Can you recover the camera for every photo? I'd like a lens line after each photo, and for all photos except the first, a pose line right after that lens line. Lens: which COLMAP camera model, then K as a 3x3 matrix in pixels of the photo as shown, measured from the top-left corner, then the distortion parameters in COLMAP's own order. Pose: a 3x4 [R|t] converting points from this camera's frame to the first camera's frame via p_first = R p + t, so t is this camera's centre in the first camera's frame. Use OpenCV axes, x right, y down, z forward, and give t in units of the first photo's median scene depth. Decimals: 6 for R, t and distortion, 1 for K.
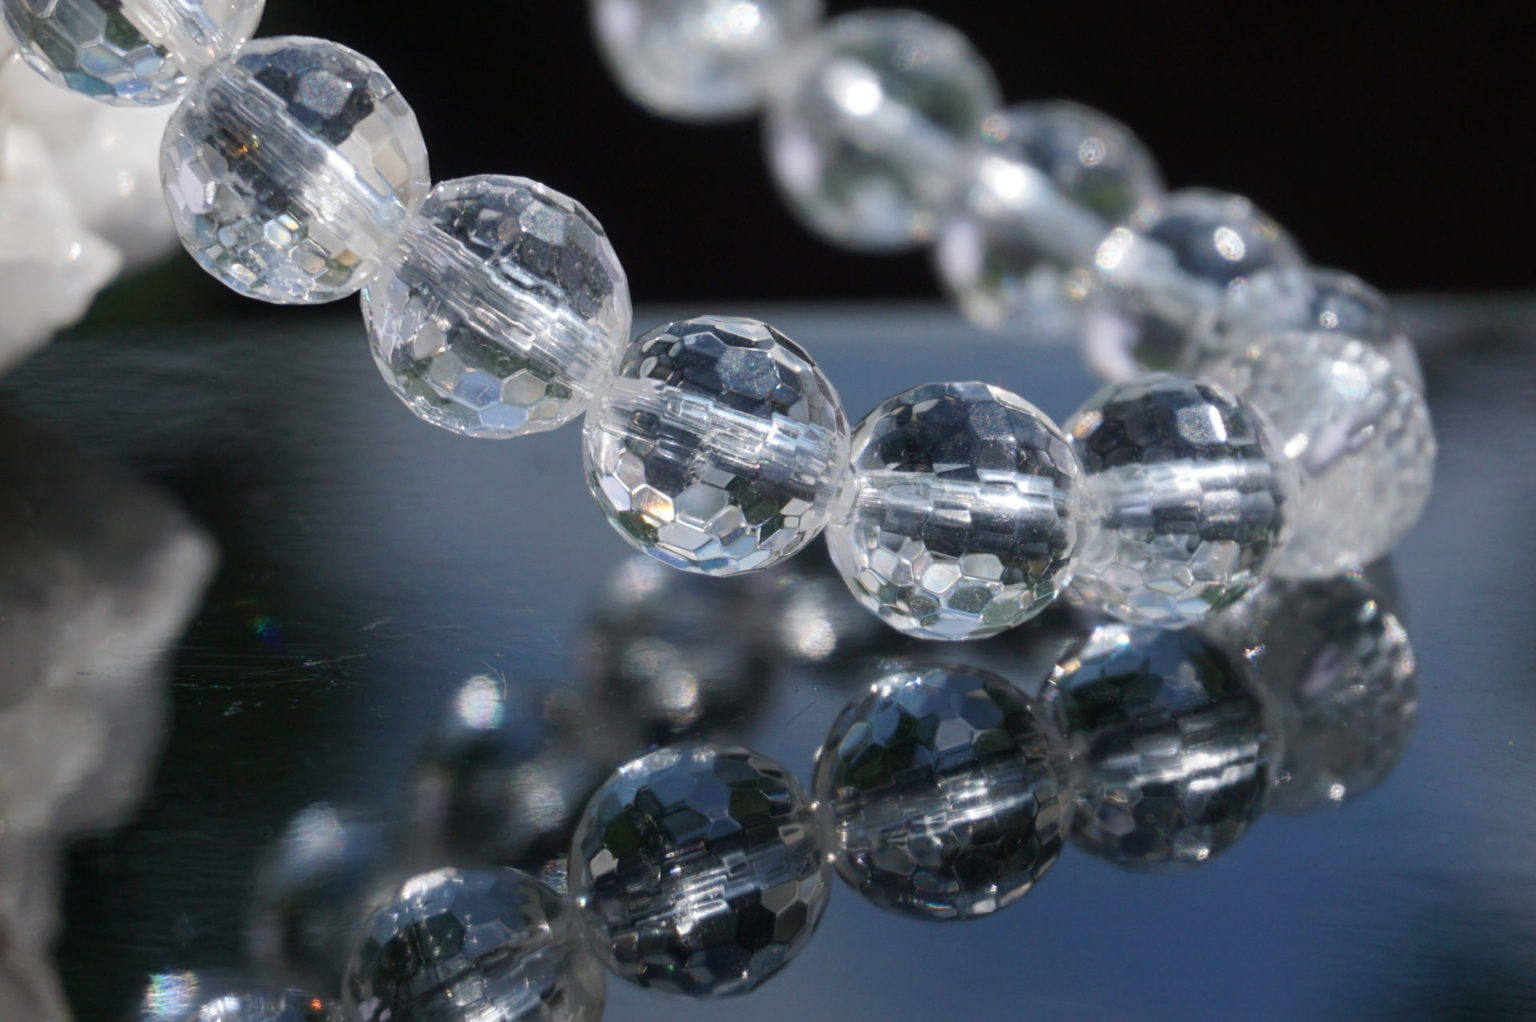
lens RADIAL K [[11401.2, 0, 767.2], [0, 11401.2, 513.5], [0, 0, 1]] dist [0.701165, 0.000000]
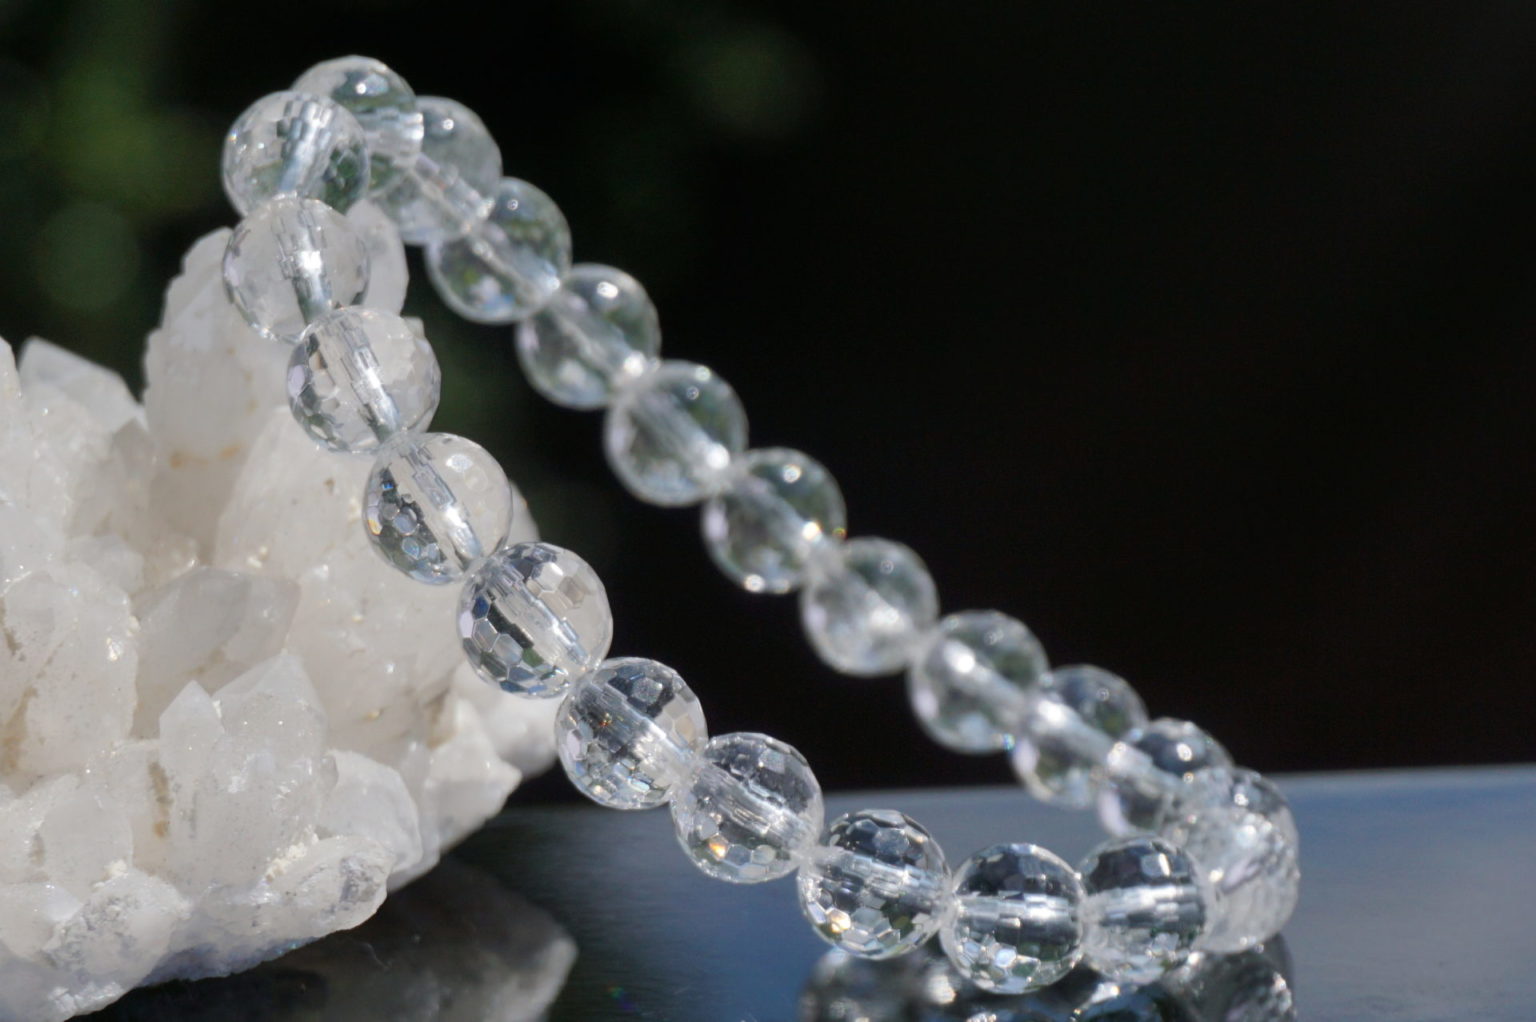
lens RADIAL K [[11401.2, 0, 768.9], [0, 11401.2, 509.5], [0, 0, 1]] dist [0.701165, 0.000000]
pose [[0.999571, -0.021603, -0.019757, 0.014921], [0.020991, 0.999309, -0.030674, -0.009893], [0.020406, 0.030246, 0.999334, -0.735199]]
